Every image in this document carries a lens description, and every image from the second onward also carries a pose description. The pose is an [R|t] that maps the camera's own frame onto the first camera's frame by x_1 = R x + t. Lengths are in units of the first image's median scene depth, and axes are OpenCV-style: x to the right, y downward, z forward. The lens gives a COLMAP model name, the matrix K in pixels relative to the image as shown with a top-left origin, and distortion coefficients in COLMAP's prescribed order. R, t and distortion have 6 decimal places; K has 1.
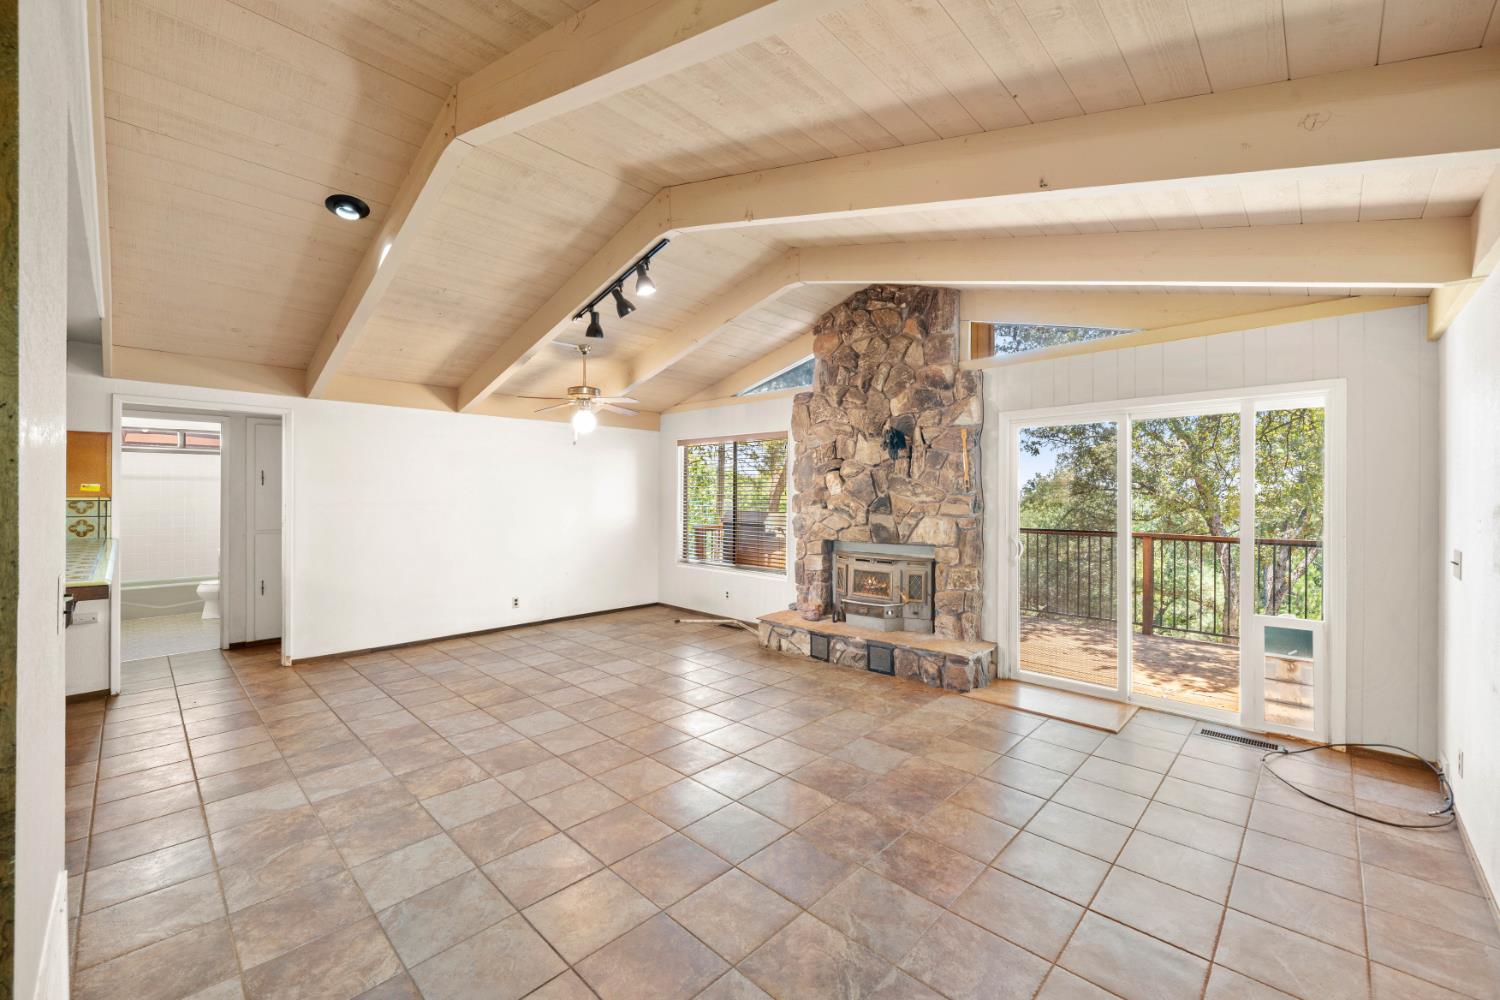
lens RADIAL K [[595.6, 0, 750.4], [0, 595.6, 502.7], [0, 0, 1]] dist [-0.001855, 0.001033]
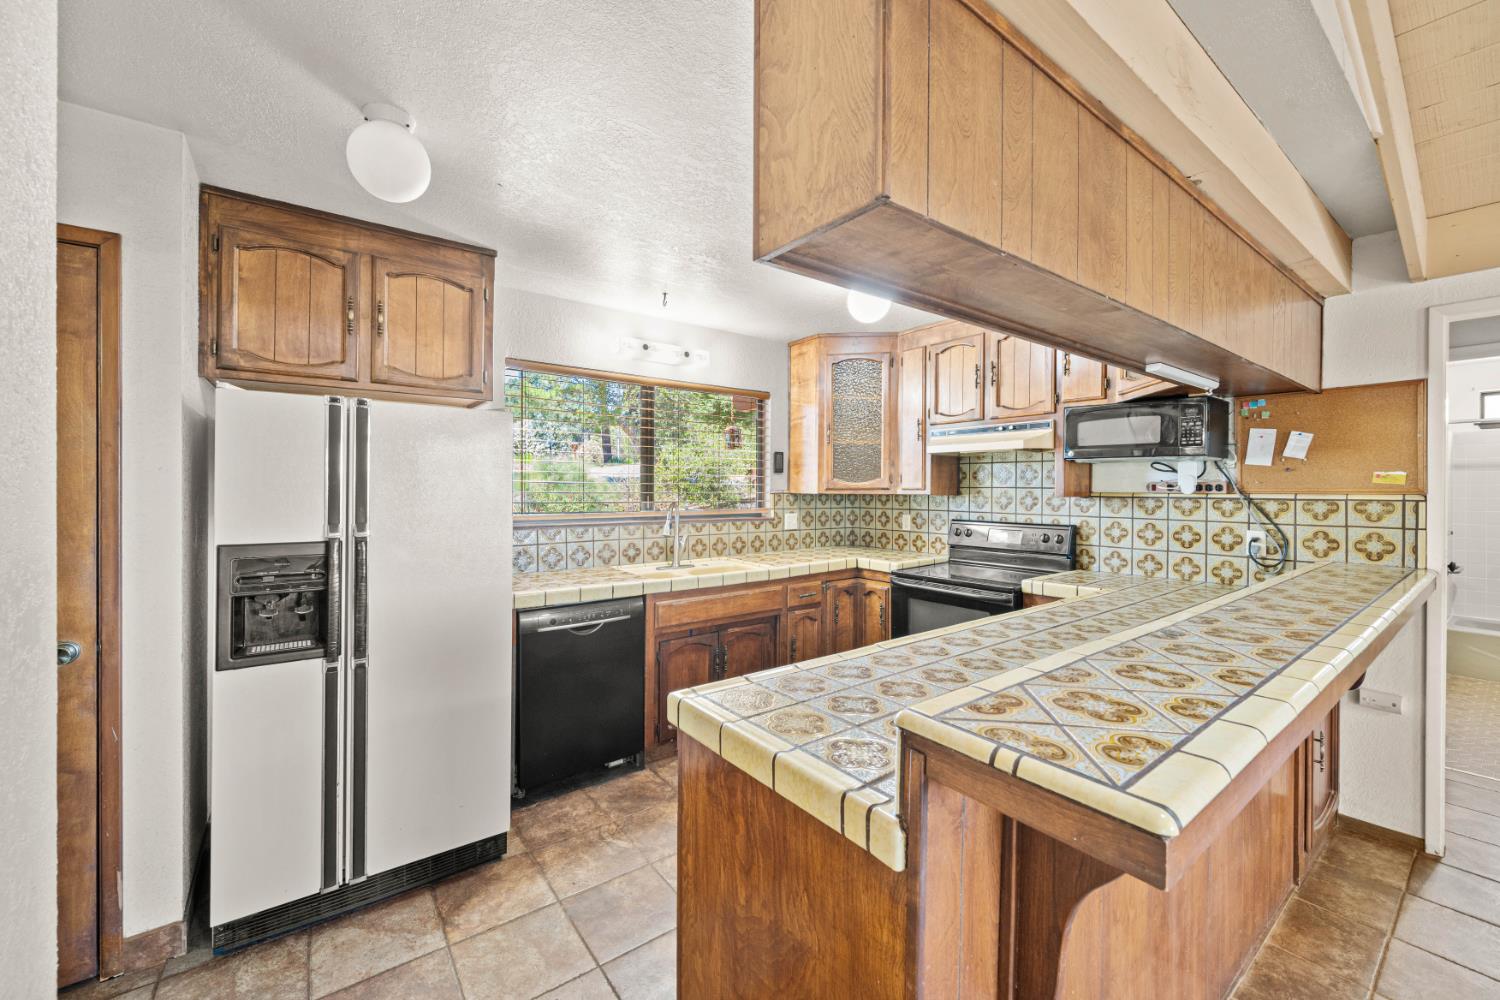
lens RADIAL K [[595.6, 0, 750.2], [0, 595.6, 481.8], [0, 0, 1]] dist [-0.001855, 0.001033]
pose [[-0.153436, -0.013307, -0.988069, -0.364114], [-0.016535, 0.999804, -0.010898, -0.004340], [0.988020, 0.014665, -0.153626, 0.392744]]
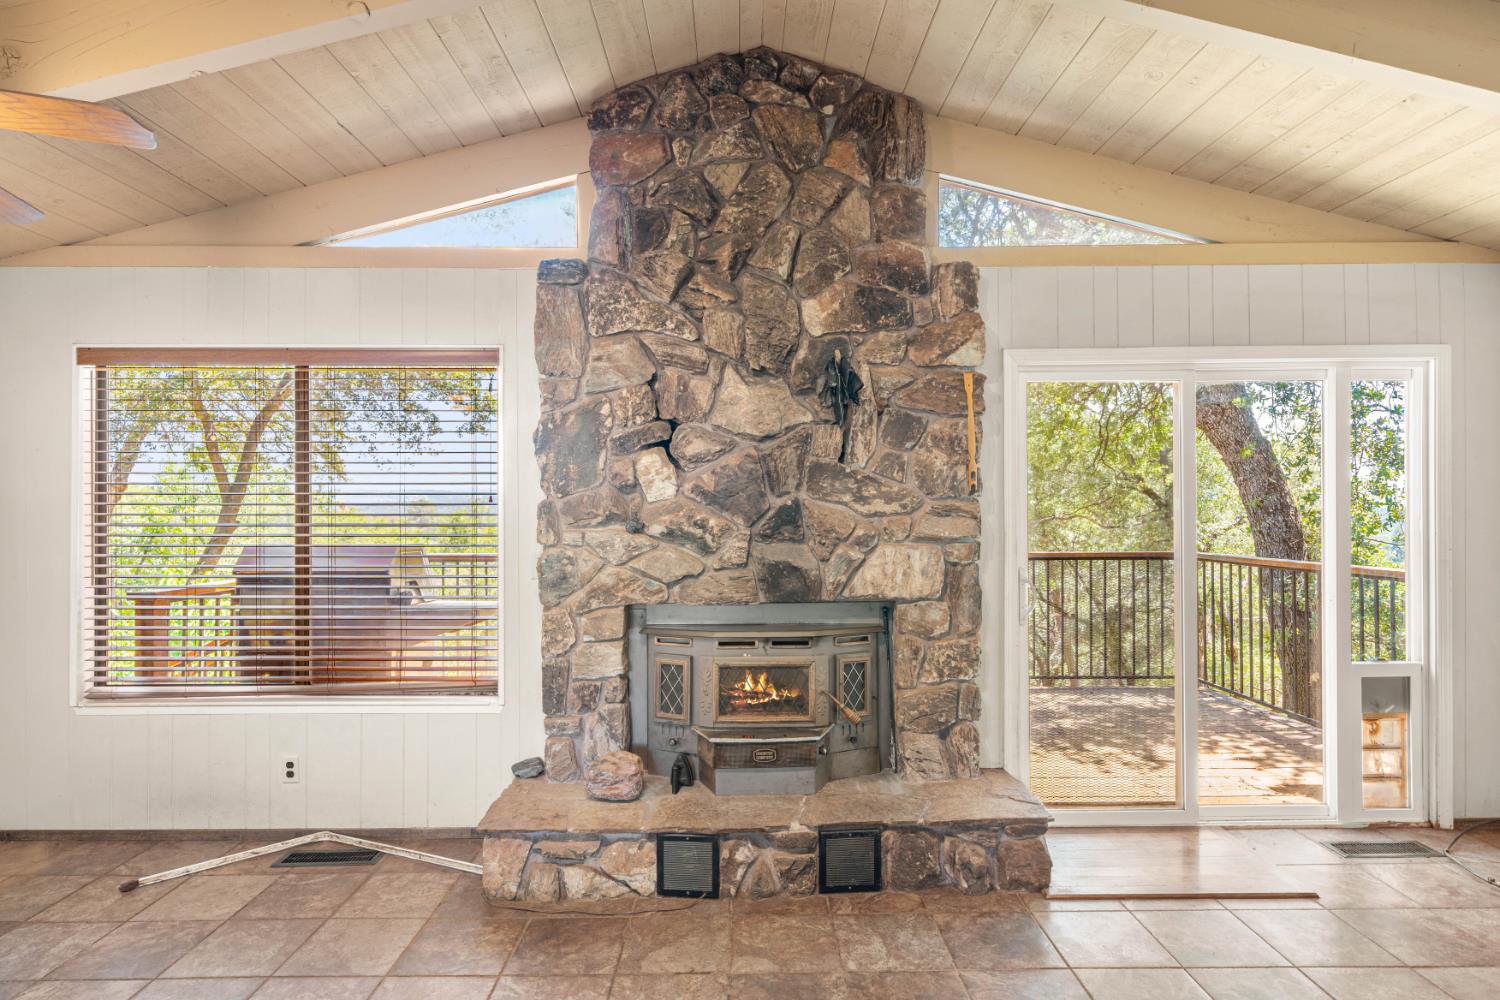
lens RADIAL K [[798.2, 0, 750.3], [0, 798.2, 513.4], [0, 0, 1]] dist [0.001080, 0.002024]
pose [[0.714944, -0.010986, 0.699096, -0.253263], [0.016657, 0.999860, -0.001322, -0.002817], [-0.698984, 0.012590, 0.715027, 0.600406]]
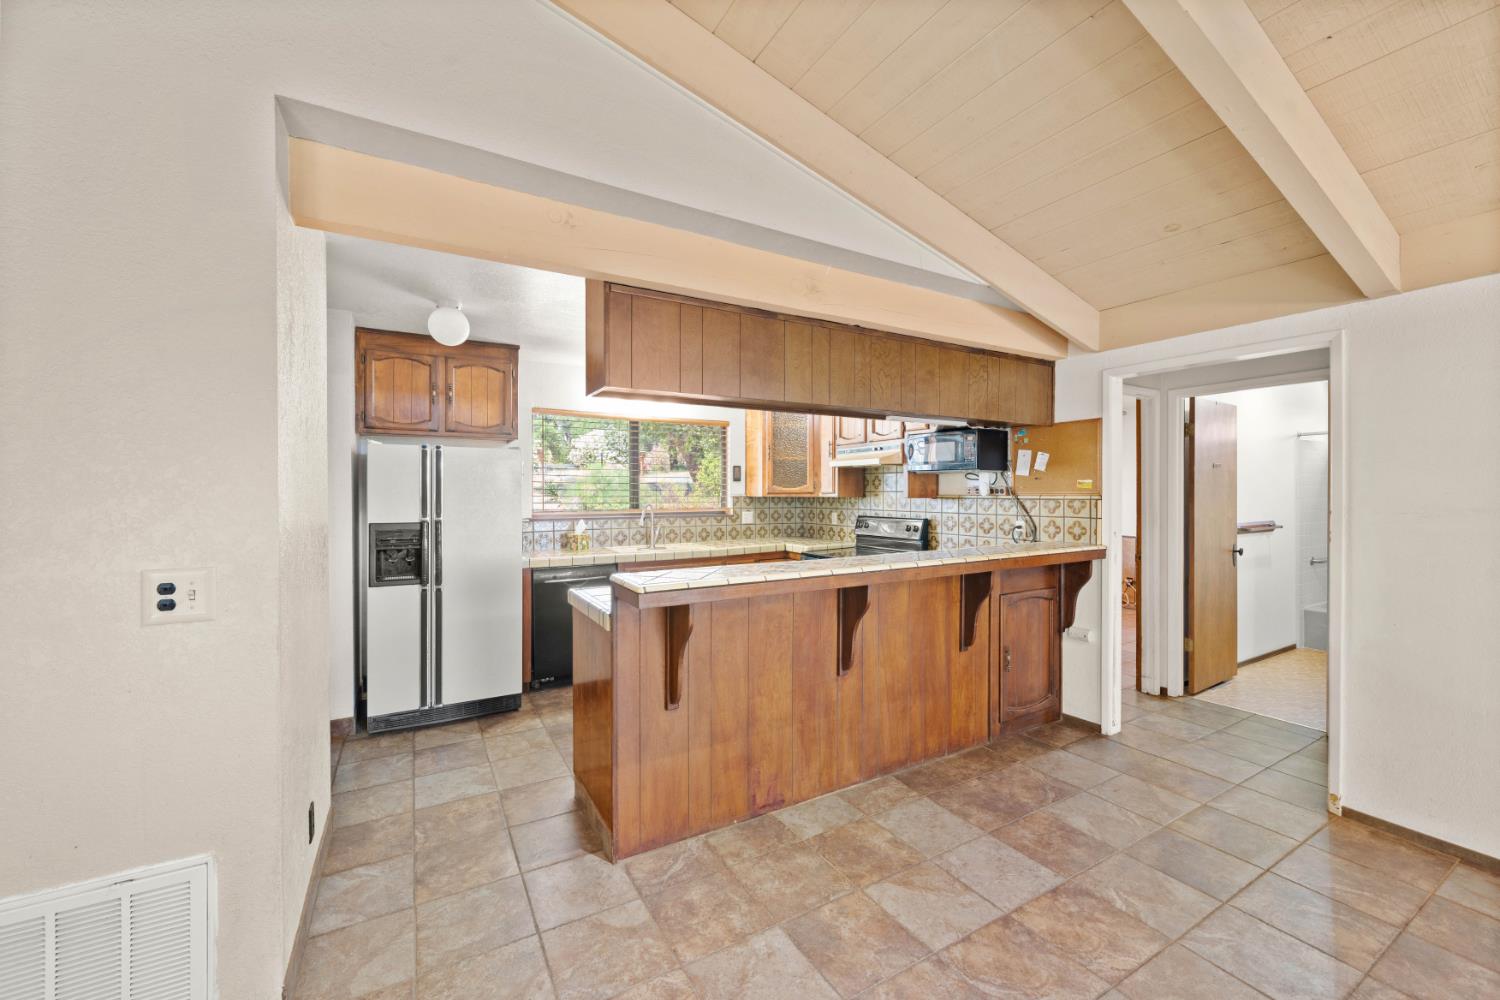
lens RADIAL K [[595.6, 0, 751.7], [0, 595.6, 488.8], [0, 0, 1]] dist [-0.001855, 0.001033]
pose [[-0.273367, -0.007955, -0.961877, -0.120928], [-0.011756, 0.999919, -0.004929, -0.007417], [0.961838, 0.009961, -0.273438, 0.643231]]
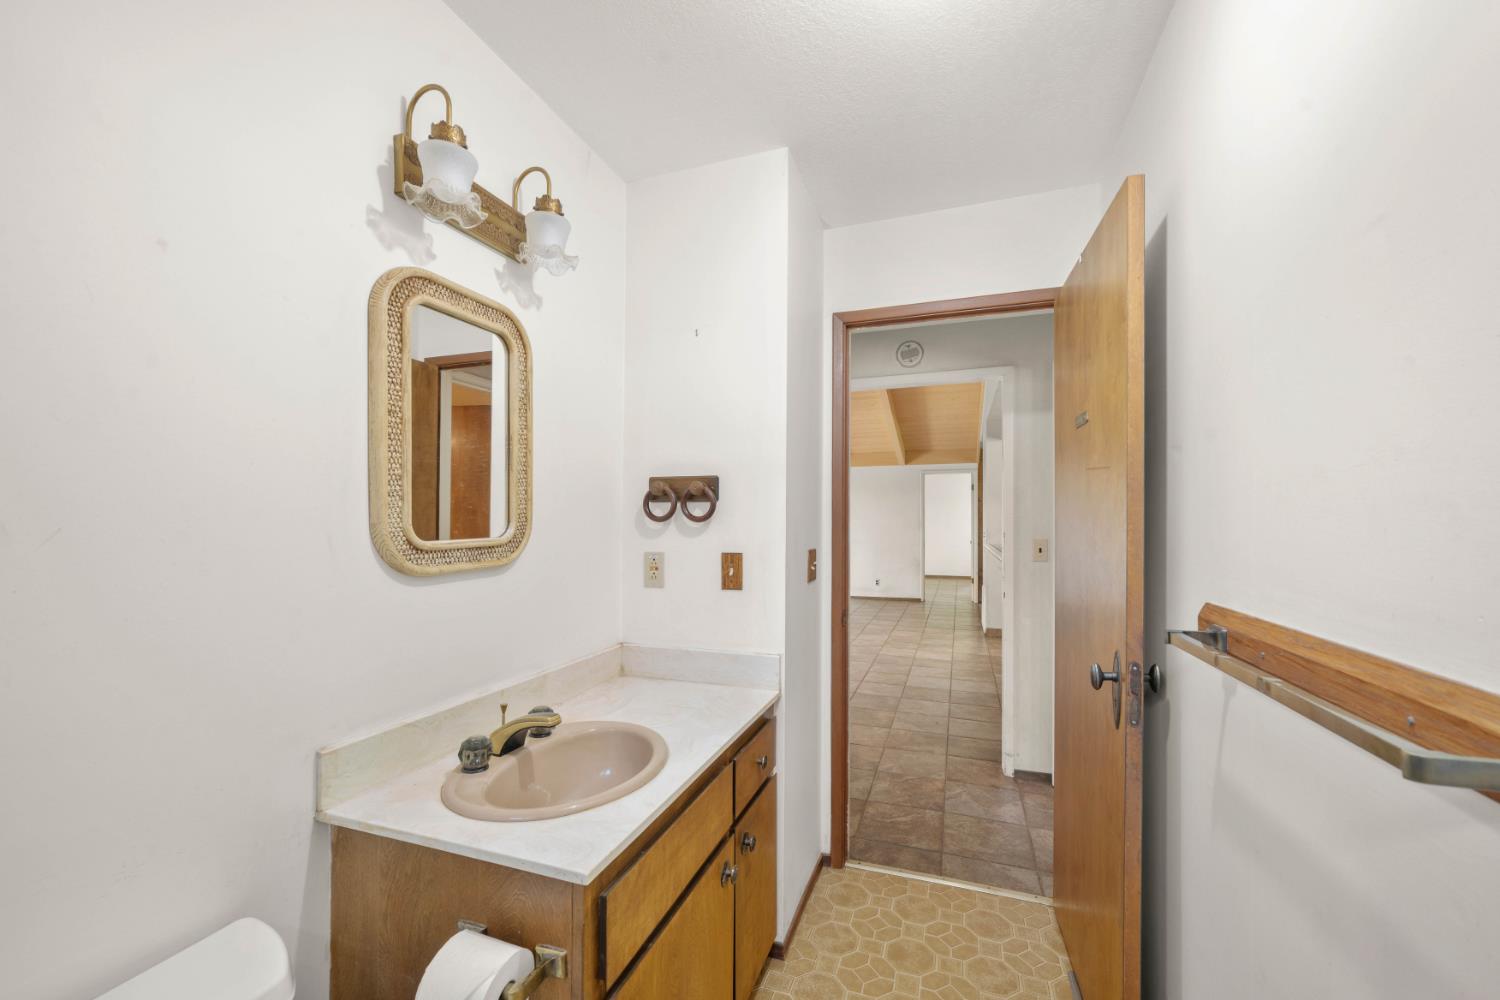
lens RADIAL K [[595.6, 0, 753.7], [0, 595.6, 522.9], [0, 0, 1]] dist [-0.001855, 0.001033]
pose [[-0.416885, -0.013211, 0.908863, -1.397186], [0.002867, 0.999870, 0.015849, -0.005204], [-0.908955, 0.009213, -0.416793, 1.383786]]
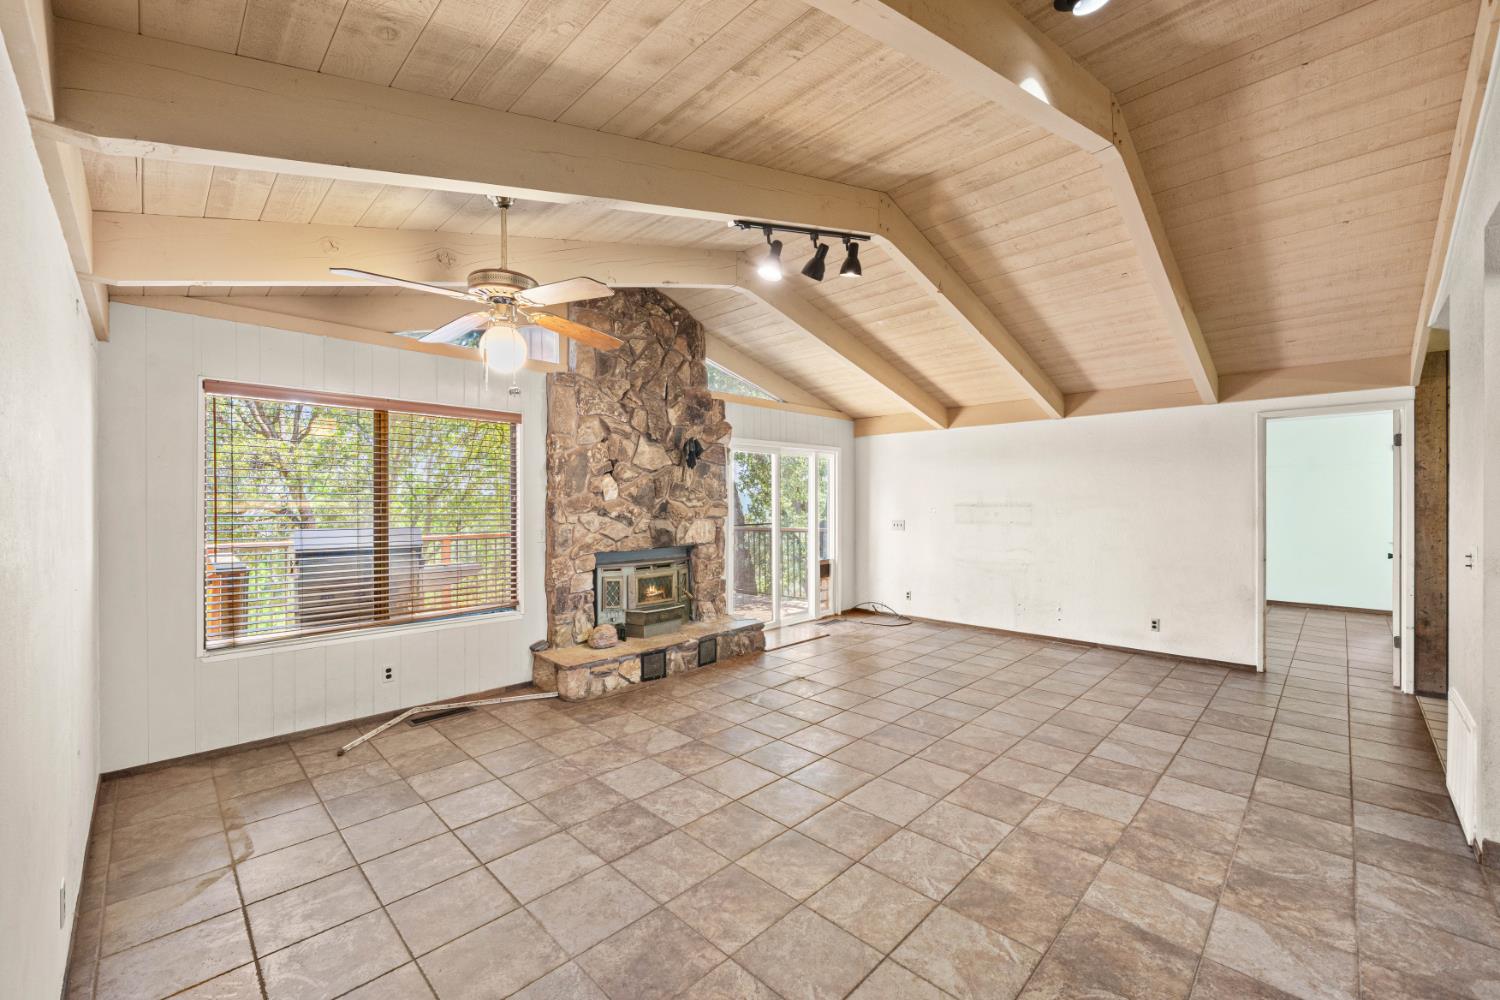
lens RADIAL K [[595.6, 0, 745.3], [0, 595.6, 512.6], [0, 0, 1]] dist [-0.001855, 0.001033]
pose [[0.021652, -0.022805, 0.999505, -0.840728], [0.014814, 0.999637, 0.022488, -0.013755], [-0.999656, 0.014320, 0.021982, 0.882965]]
